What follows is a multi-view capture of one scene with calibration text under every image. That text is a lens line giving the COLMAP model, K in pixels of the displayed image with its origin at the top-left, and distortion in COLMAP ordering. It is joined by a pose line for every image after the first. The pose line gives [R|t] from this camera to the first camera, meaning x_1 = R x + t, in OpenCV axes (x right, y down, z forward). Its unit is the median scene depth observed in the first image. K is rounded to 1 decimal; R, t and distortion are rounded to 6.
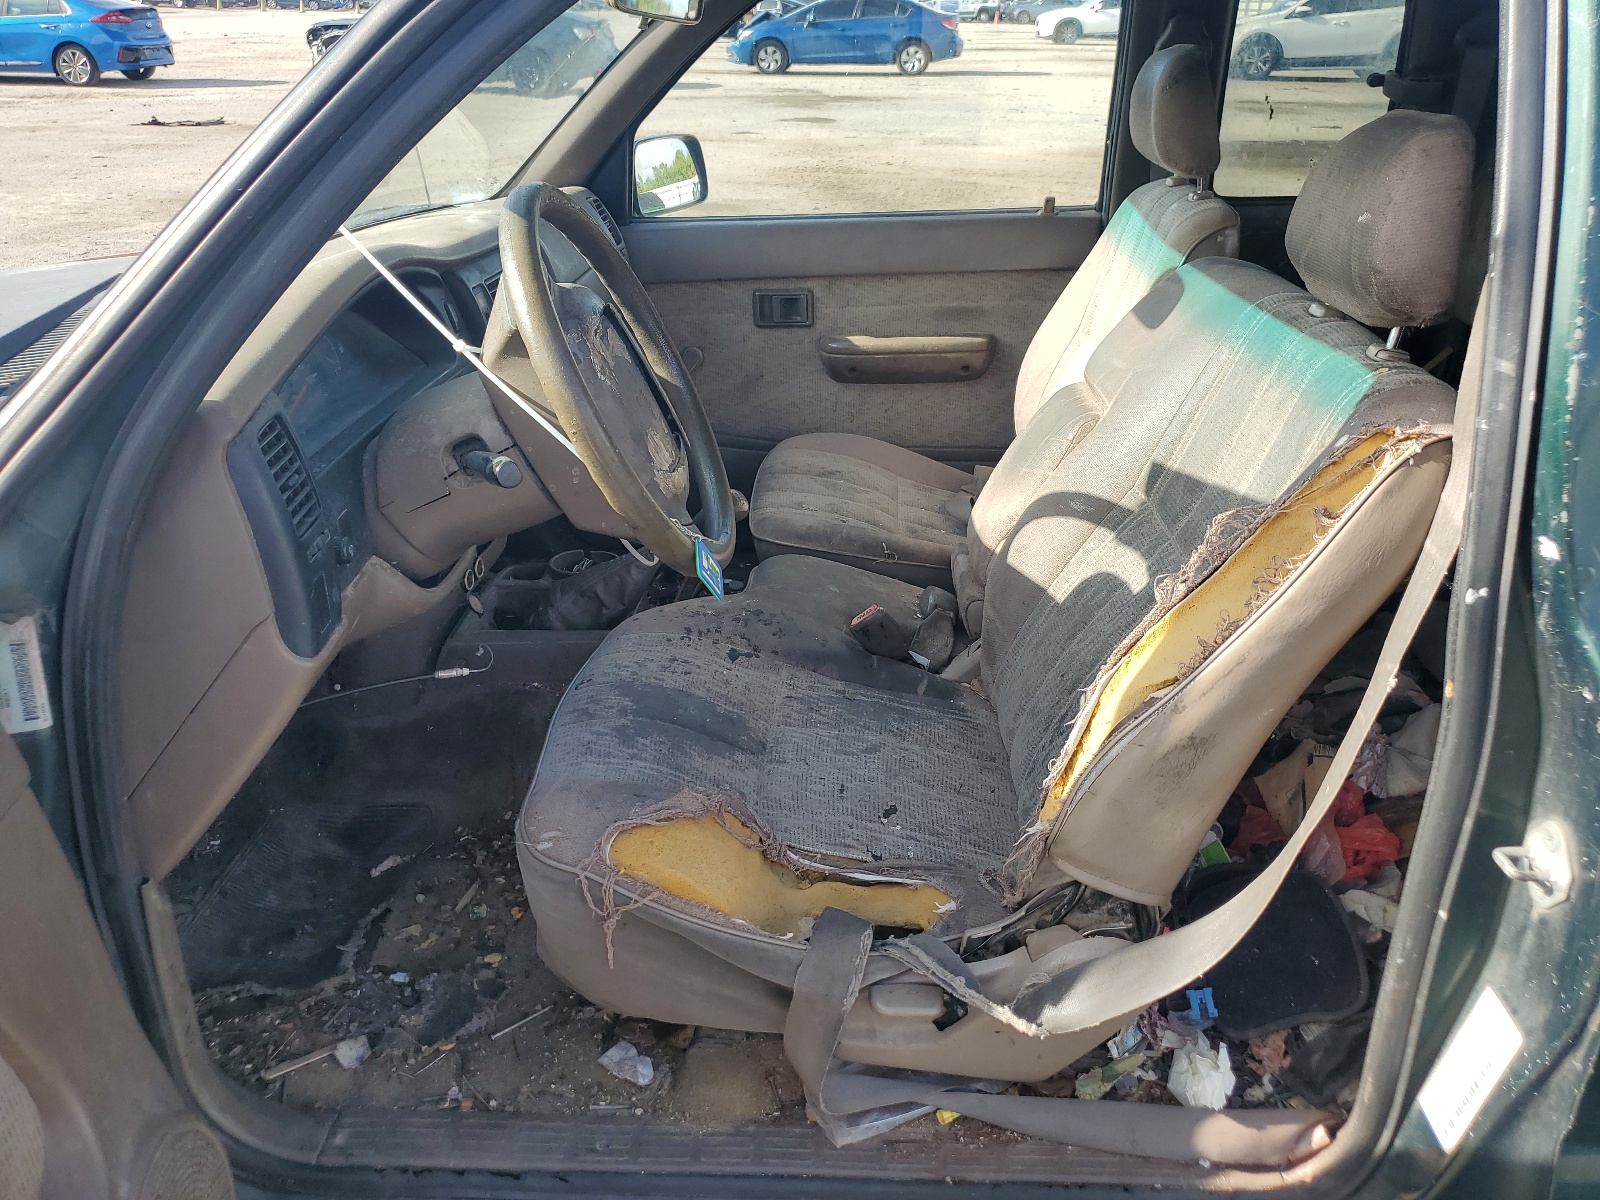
lens RADIAL K [[1201.8, 0, 800.0], [0, 1201.8, 600.0], [0, 0, 1]] dist [0.003829, 0.000642]
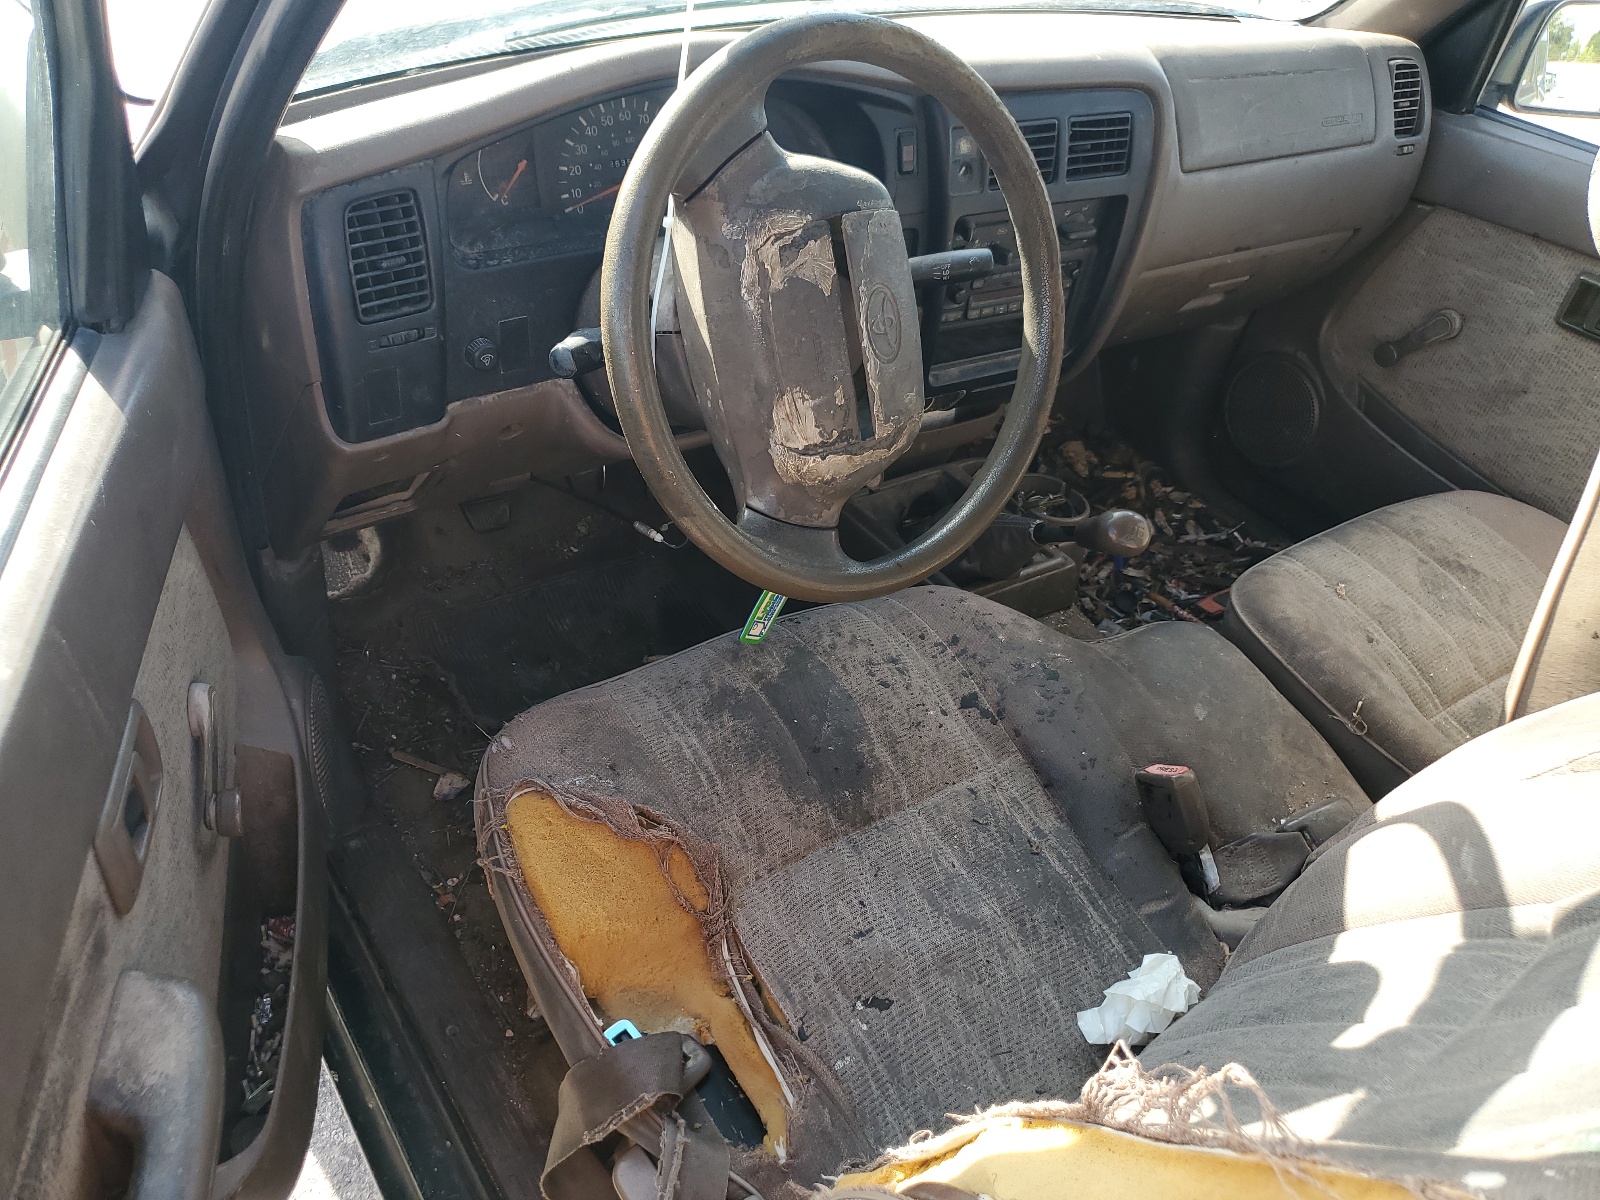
lens RADIAL K [[1230.8, 0, 800.0], [0, 1230.8, 600.0], [0, 0, 1]] dist [-0.003973, -0.001605]
pose [[0.597347, 0.554575, -0.579330, 0.341717], [-0.444121, 0.830241, 0.336832, -0.256262], [0.667782, 0.056087, 0.742241, 0.397378]]
